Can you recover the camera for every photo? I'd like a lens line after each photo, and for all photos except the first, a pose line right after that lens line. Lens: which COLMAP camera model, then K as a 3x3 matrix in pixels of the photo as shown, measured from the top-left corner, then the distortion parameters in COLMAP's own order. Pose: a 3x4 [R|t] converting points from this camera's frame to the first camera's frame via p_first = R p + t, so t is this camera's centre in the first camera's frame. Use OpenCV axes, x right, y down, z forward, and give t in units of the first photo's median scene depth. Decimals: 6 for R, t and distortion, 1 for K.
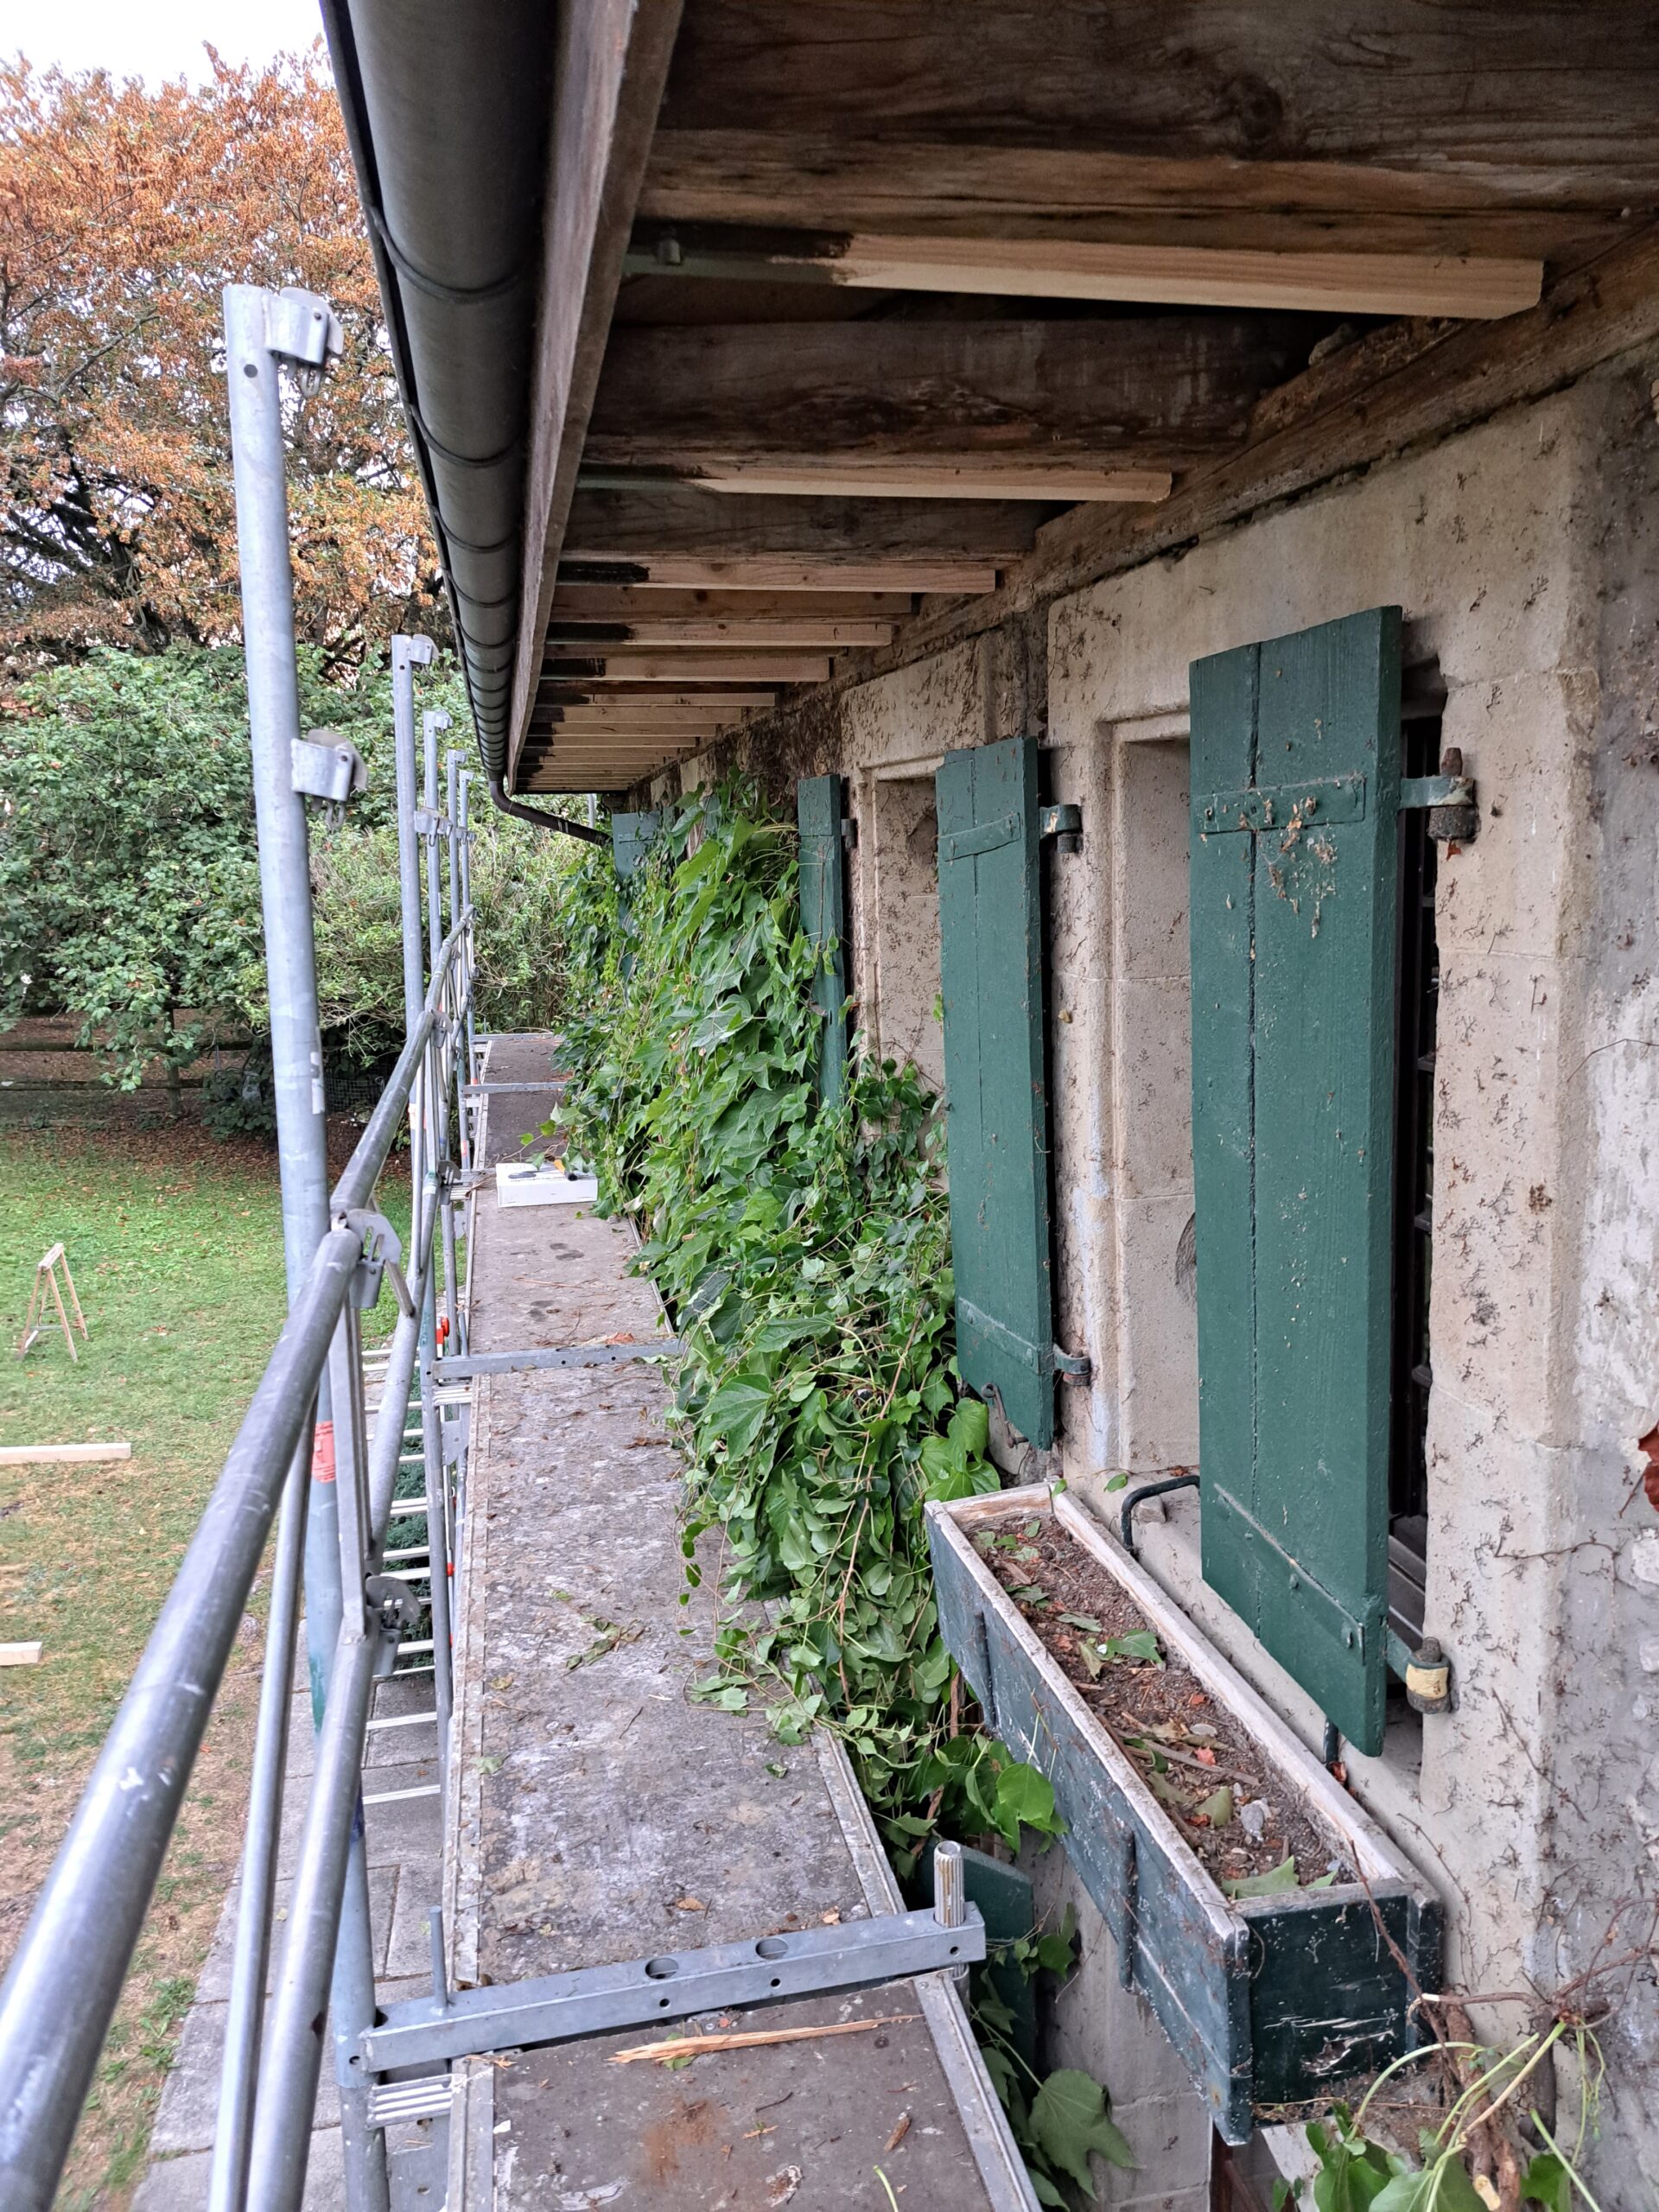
lens RADIAL K [[1635.6, 0, 941.9], [0, 1635.6, 1114.6], [0, 0, 1]] dist [0.059896, -0.054498]
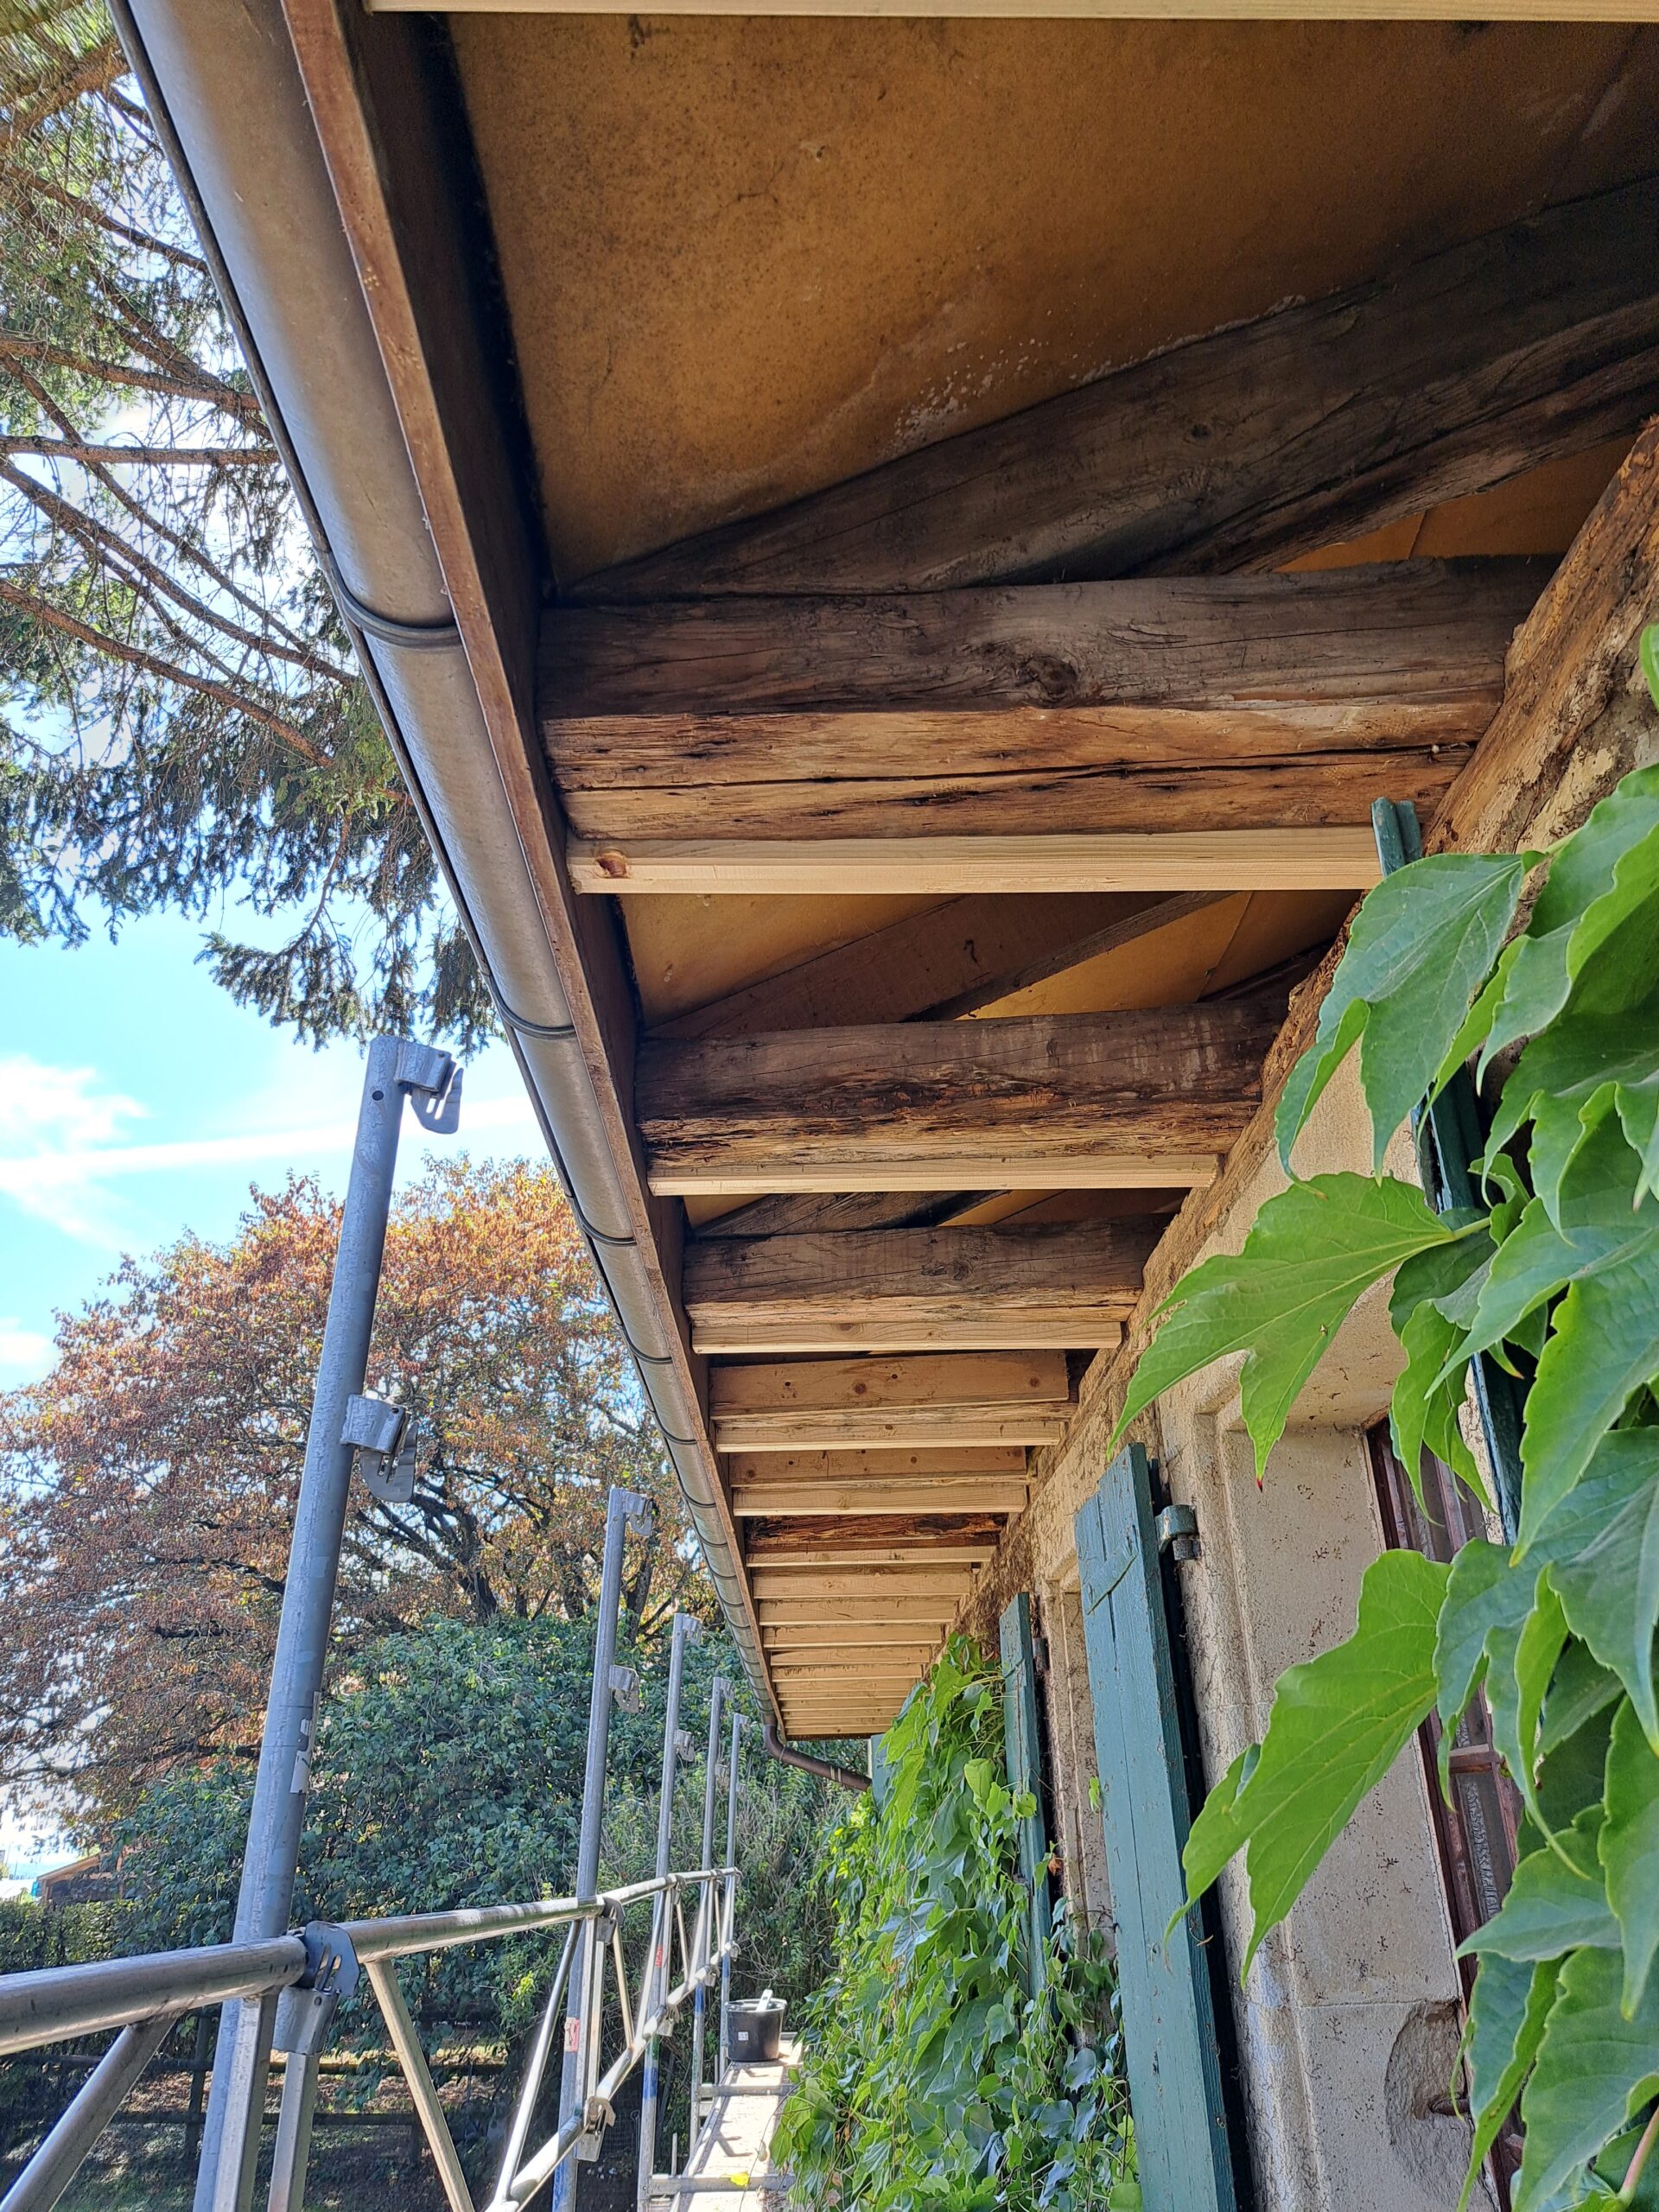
lens RADIAL K [[1635.6, 0, 941.9], [0, 1635.6, 1114.6], [0, 0, 1]] dist [0.059896, -0.054498]
pose [[0.979798, -0.104107, -0.170756, 0.164853], [-0.008396, 0.831657, -0.555227, 0.191244], [0.199813, 0.545444, 0.813982, 0.107550]]
